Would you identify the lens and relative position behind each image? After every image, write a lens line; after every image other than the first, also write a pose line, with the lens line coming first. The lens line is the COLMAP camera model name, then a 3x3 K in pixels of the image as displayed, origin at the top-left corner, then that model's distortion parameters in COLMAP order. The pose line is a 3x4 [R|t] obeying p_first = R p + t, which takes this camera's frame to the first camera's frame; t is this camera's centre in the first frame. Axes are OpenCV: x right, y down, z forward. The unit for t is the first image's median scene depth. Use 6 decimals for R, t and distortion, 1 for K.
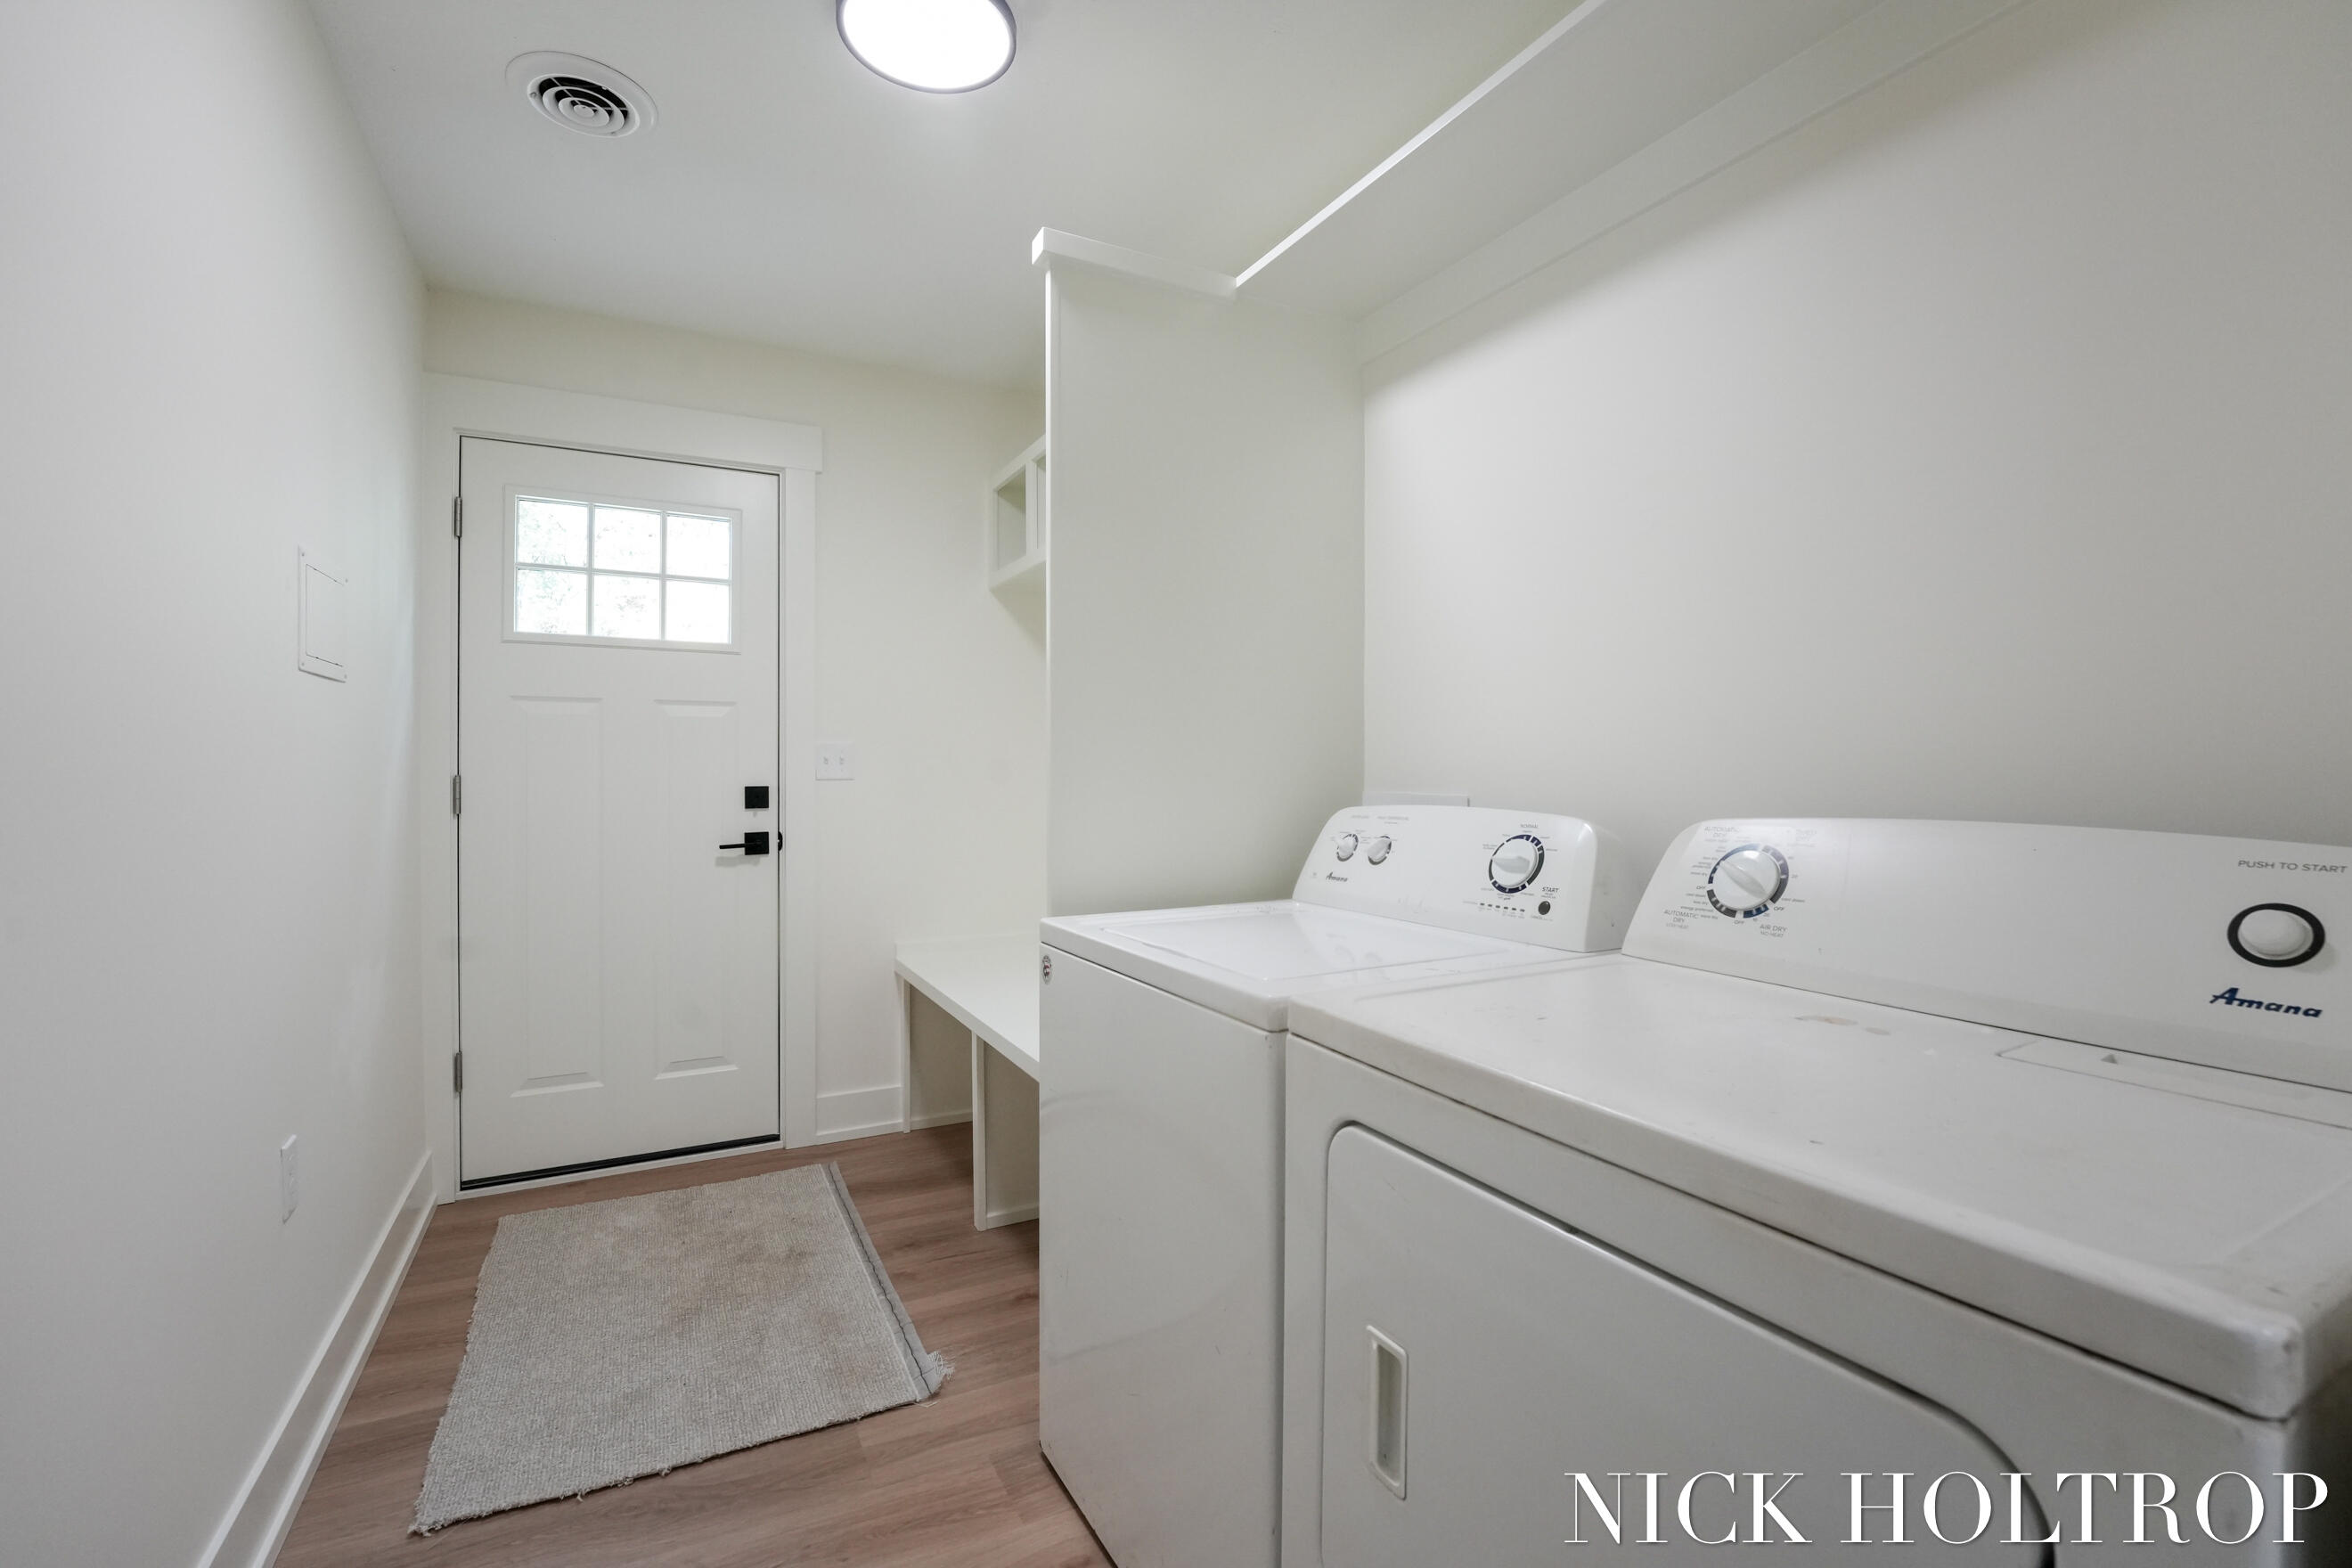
lens RADIAL K [[1010.1, 0, 1169.4], [0, 1010.1, 777.8], [0, 0, 1]] dist [-0.017749, 0.001423]
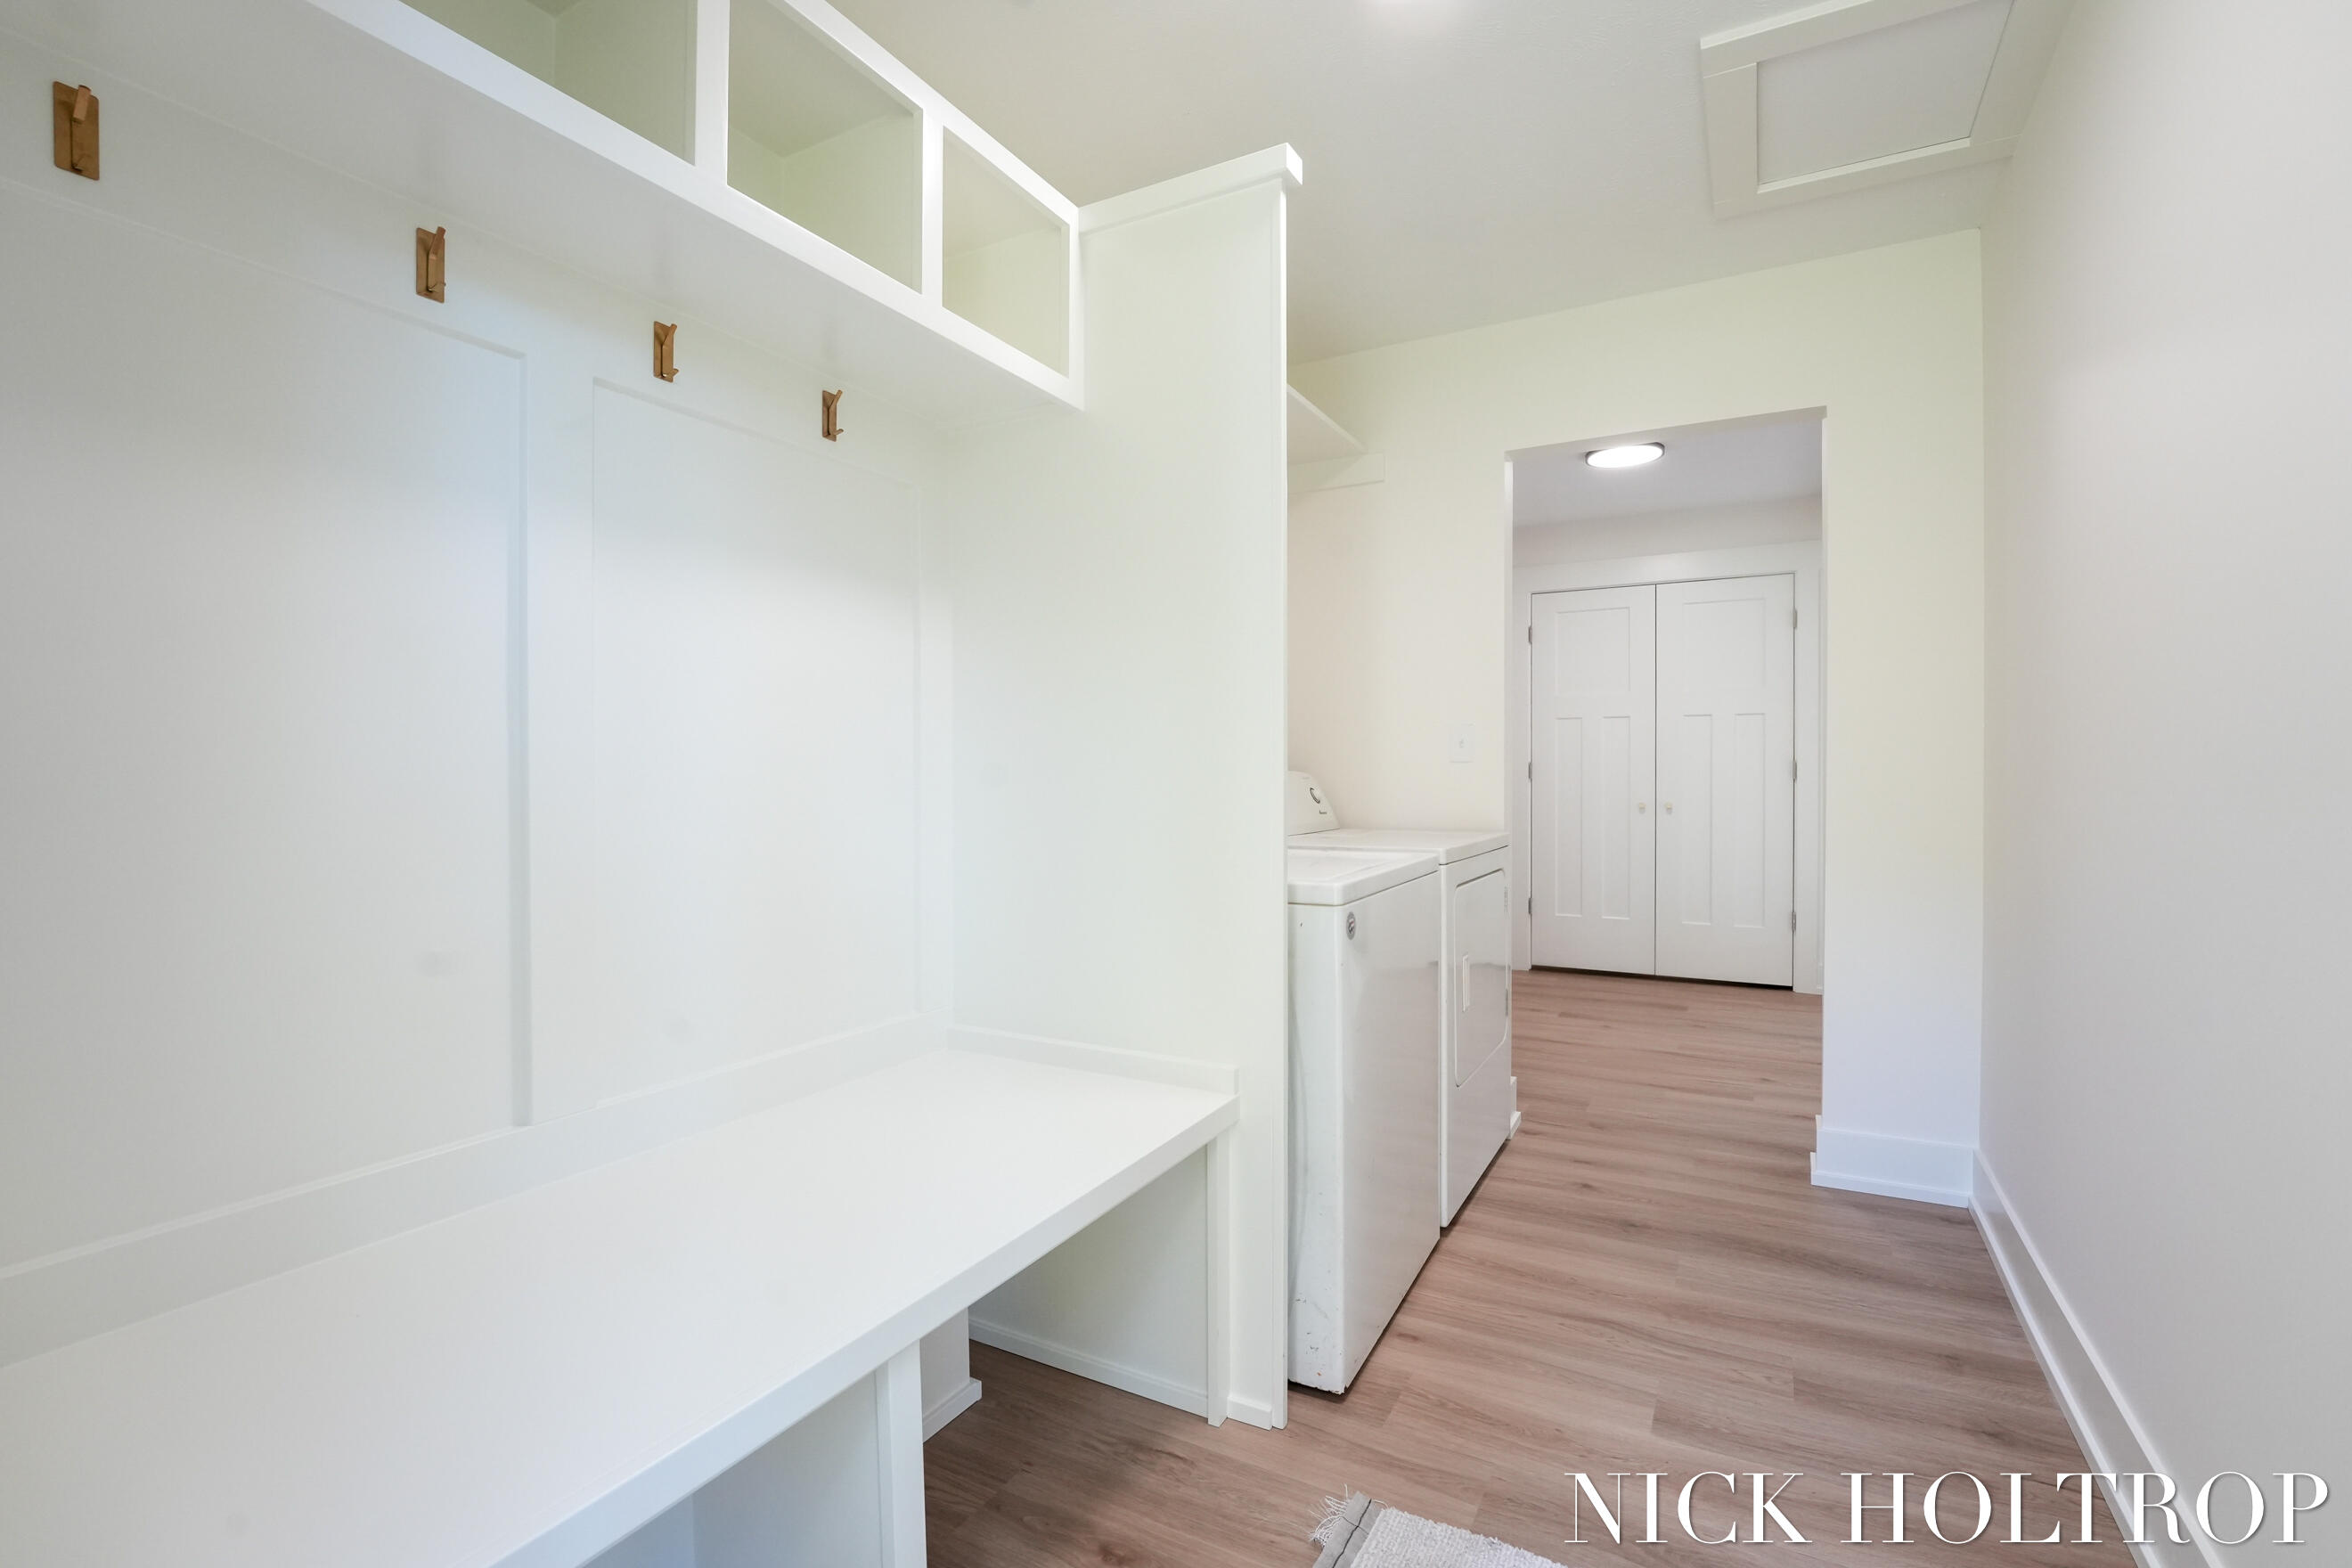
lens RADIAL K [[1010.1, 0, 1174.4], [0, 1010.1, 769.3], [0, 0, 1]] dist [-0.017749, 0.001423]
pose [[-0.536574, 0.000873, 0.843853, -0.943816], [0.009796, 0.999939, 0.005194, 0.021984], [-0.843796, 0.011053, -0.536549, 1.767731]]
